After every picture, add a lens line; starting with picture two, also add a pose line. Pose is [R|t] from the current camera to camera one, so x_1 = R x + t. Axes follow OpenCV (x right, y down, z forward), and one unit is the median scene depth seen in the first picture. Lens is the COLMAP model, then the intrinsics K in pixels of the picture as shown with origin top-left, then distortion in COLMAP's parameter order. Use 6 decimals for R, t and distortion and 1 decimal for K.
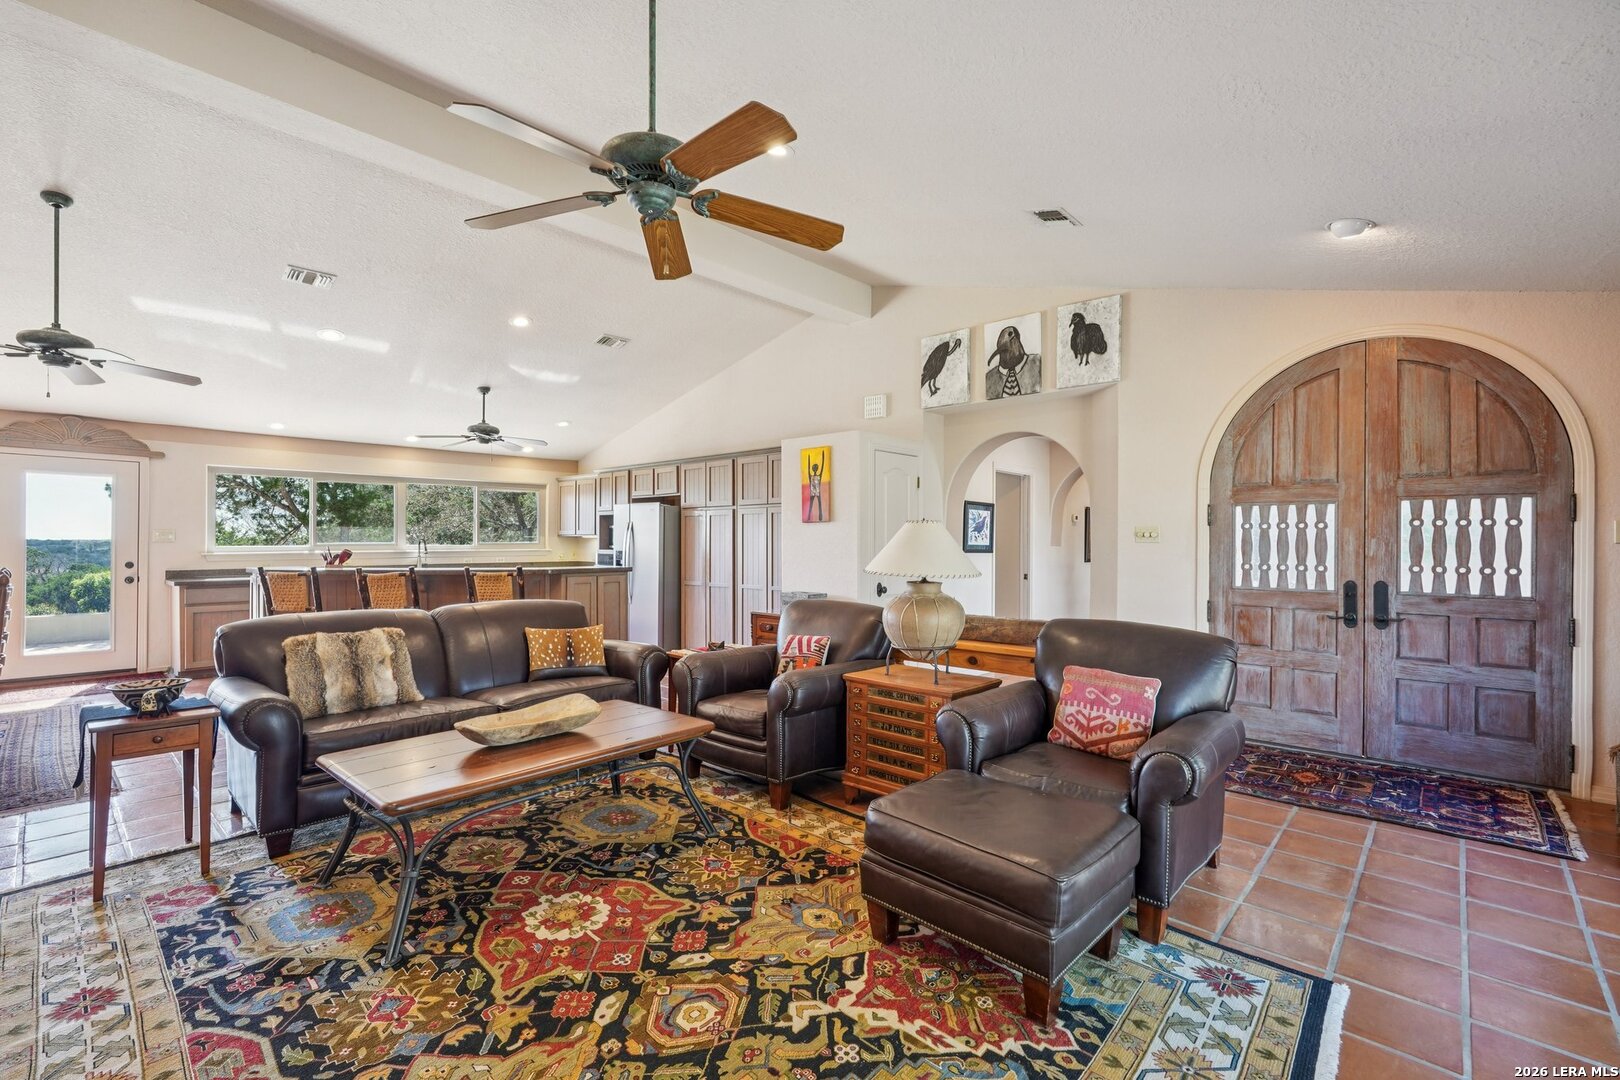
lens RADIAL K [[718.2, 0, 806.2], [0, 718.2, 545.9], [0, 0, 1]] dist [0.001009, 0.000649]
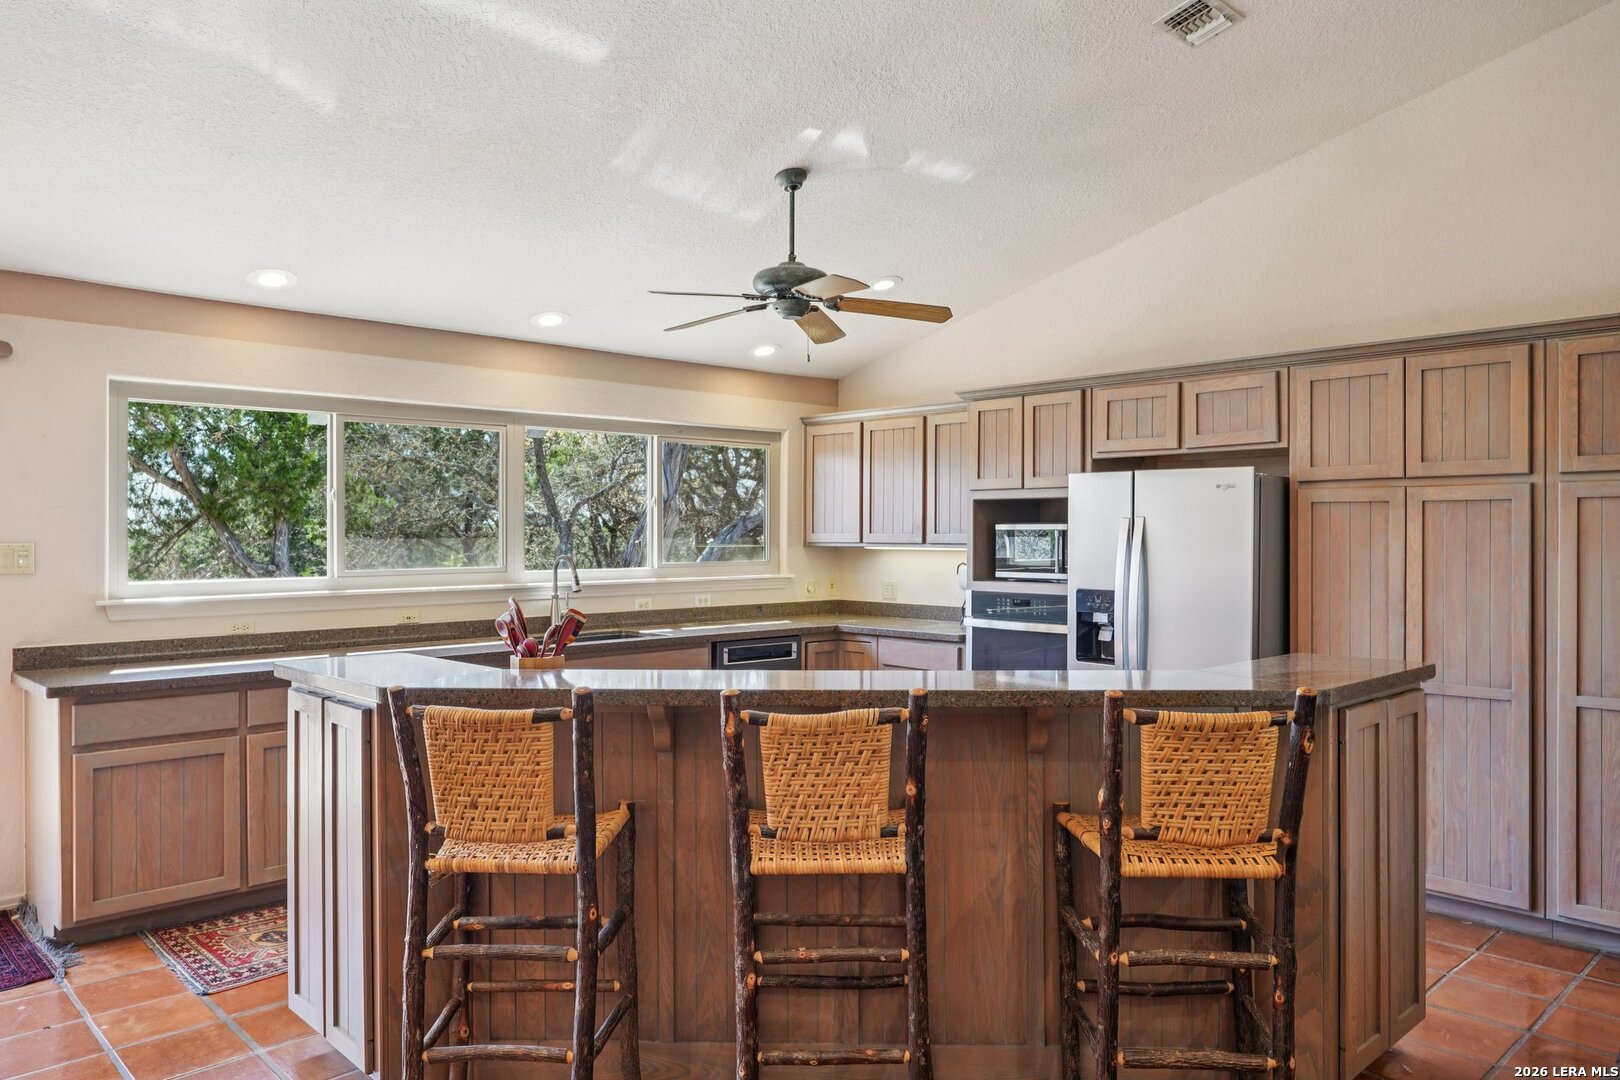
lens RADIAL K [[1118.0, 0, 812.1], [0, 1118.0, 534.1], [0, 0, 1]] dist [0.004693, -0.003196]
pose [[0.998422, -0.002253, -0.056107, -0.384474], [0.001884, 0.999976, -0.006627, -0.020010], [0.056120, 0.006511, 0.998403, 0.378911]]
